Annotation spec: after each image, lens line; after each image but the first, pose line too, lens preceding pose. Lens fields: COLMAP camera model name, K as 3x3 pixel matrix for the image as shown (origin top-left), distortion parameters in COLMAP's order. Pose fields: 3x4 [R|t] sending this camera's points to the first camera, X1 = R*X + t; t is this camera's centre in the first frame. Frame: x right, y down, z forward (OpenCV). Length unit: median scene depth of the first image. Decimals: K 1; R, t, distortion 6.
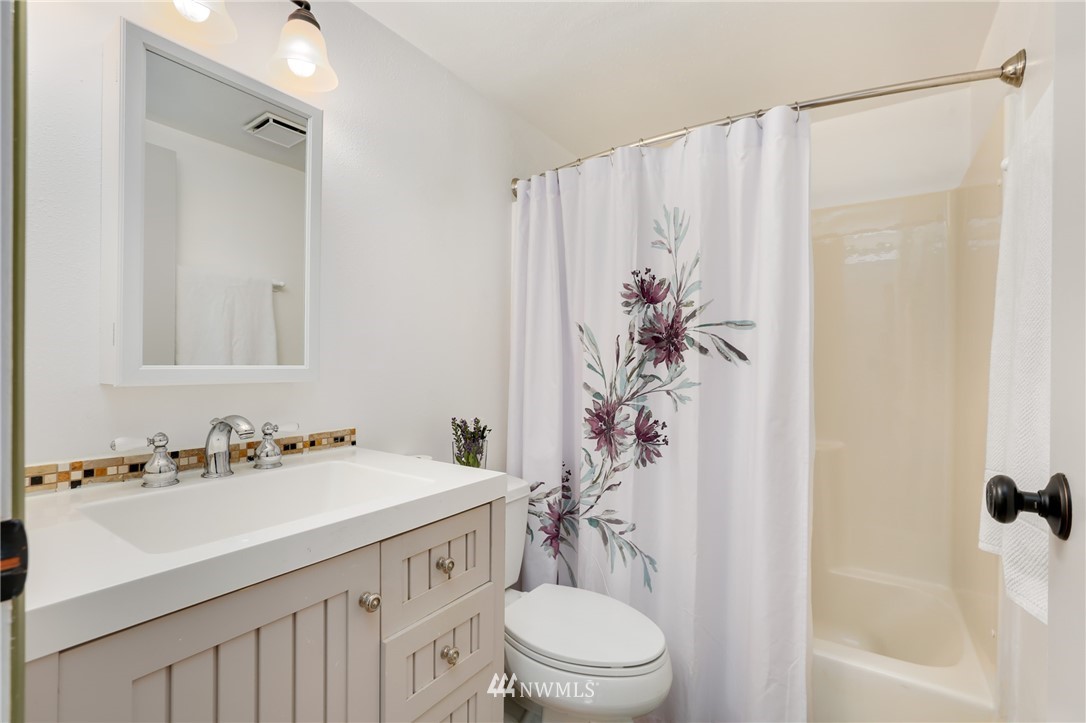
lens RADIAL K [[483.9, 0, 545.2], [0, 483.9, 363.6], [0, 0, 1]] dist [-0.016607, 0.000749]
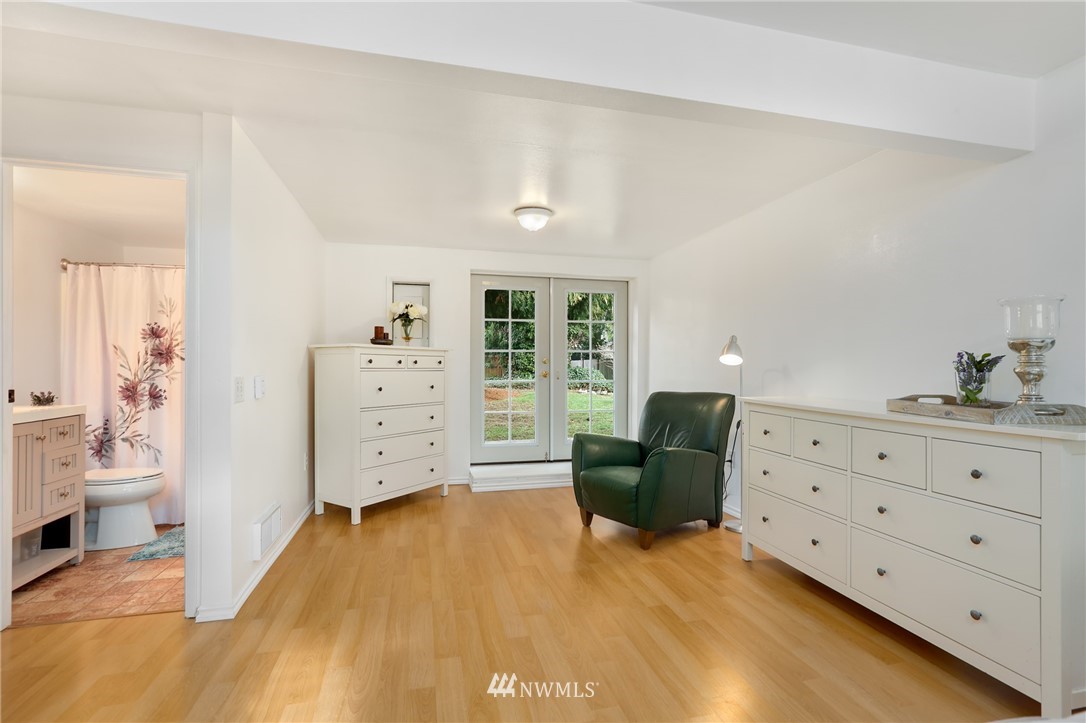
lens RADIAL K [[483.9, 0, 554.2], [0, 483.9, 367.9], [0, 0, 1]] dist [-0.016607, 0.000749]
pose [[0.650451, -0.005228, 0.759530, -0.277544], [0.003882, 0.999986, 0.003559, 0.015983], [-0.759538, 0.000634, 0.650462, -1.883125]]
